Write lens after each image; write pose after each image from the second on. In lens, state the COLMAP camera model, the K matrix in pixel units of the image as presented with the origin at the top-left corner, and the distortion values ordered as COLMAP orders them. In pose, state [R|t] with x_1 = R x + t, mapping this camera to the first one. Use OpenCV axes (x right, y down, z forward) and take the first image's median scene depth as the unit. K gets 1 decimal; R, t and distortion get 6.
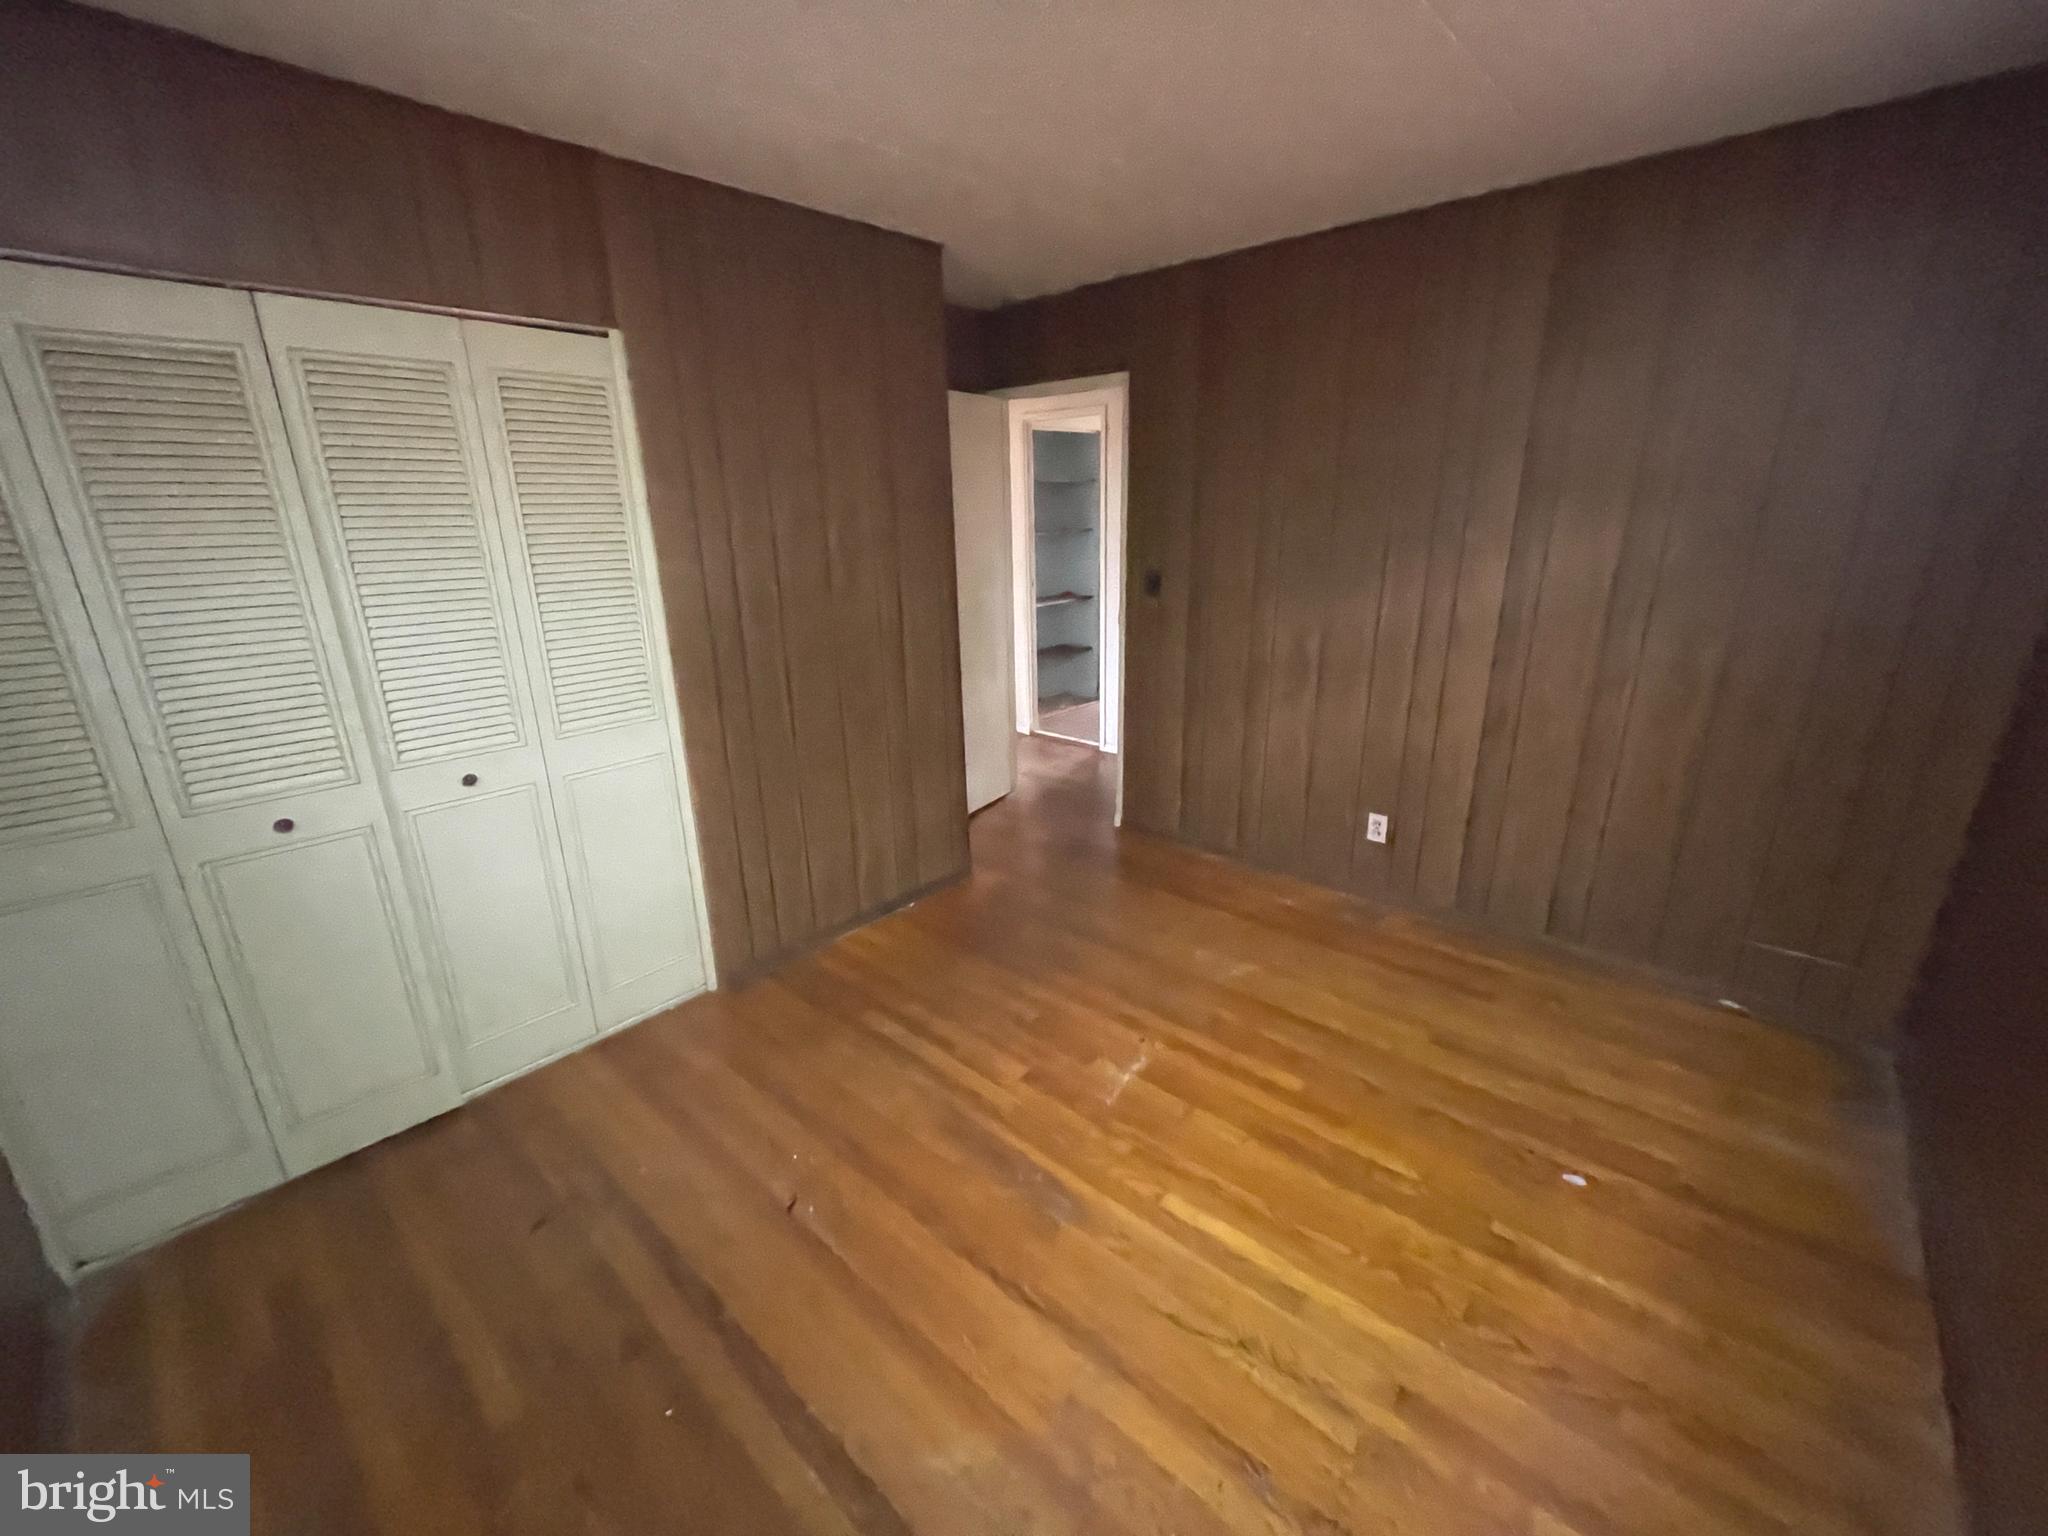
lens RADIAL K [[826.5, 0, 1024.0], [0, 826.5, 768.0], [0, 0, 1]] dist [-0.003495, -0.000480]
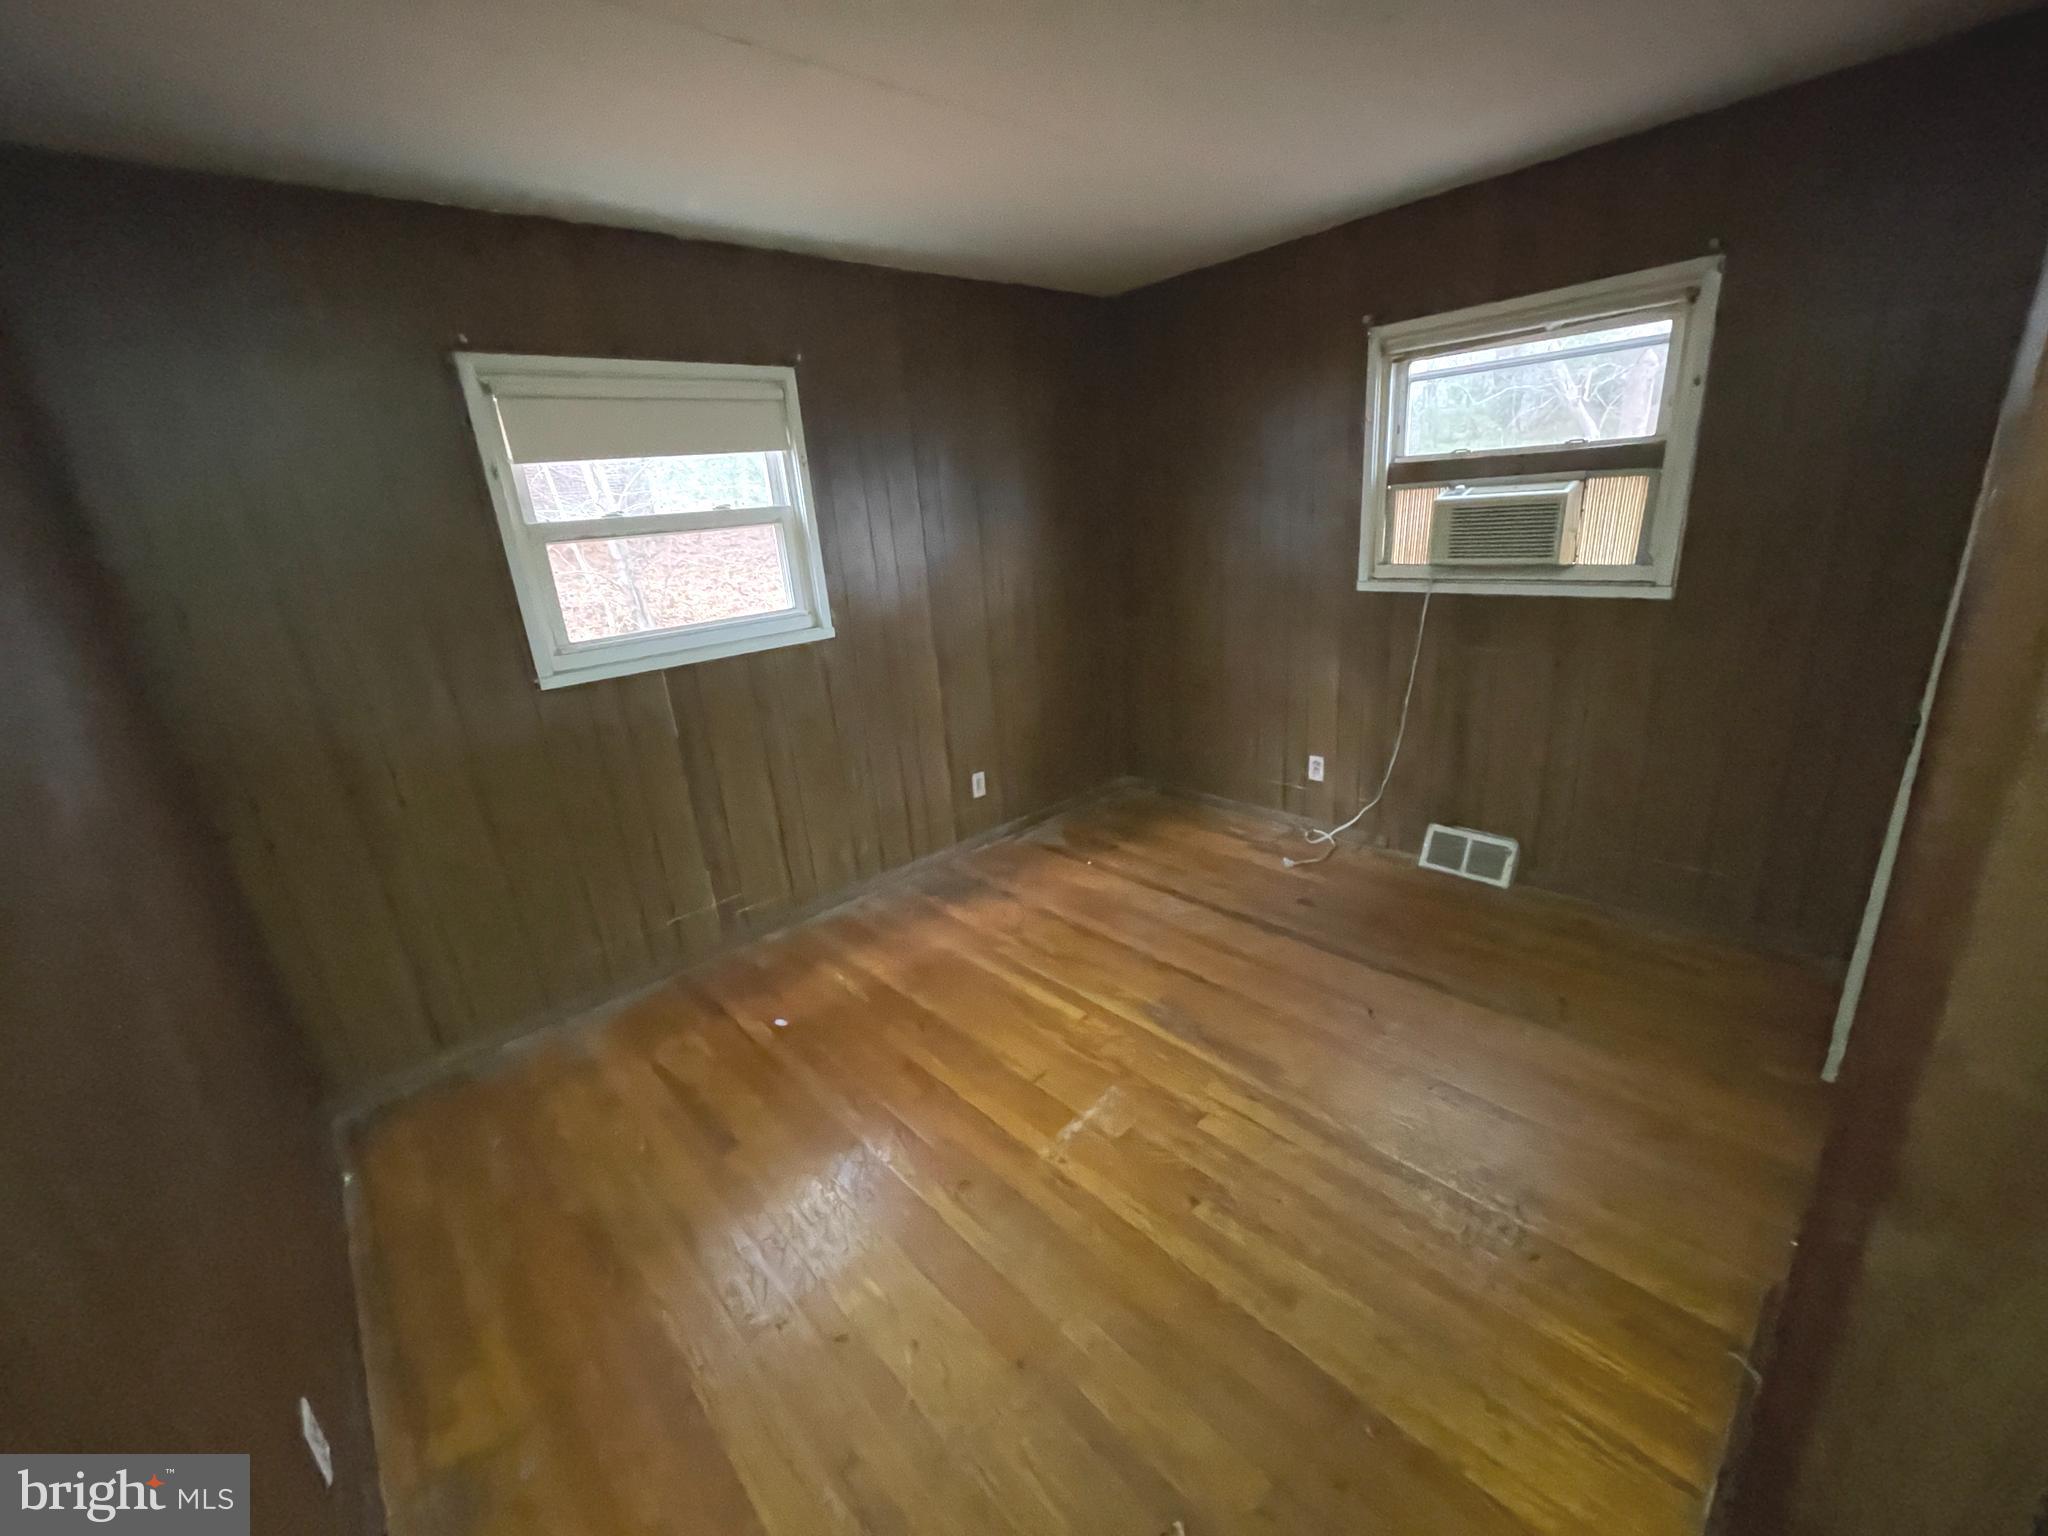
lens RADIAL K [[826.5, 0, 1024.0], [0, 826.5, 768.0], [0, 0, 1]] dist [-0.003495, -0.000480]
pose [[-0.989562, 0.059958, 0.131044, 0.056798], [0.124842, 0.810903, 0.571708, -0.520357], [-0.071986, 0.582100, -0.809924, 1.643486]]
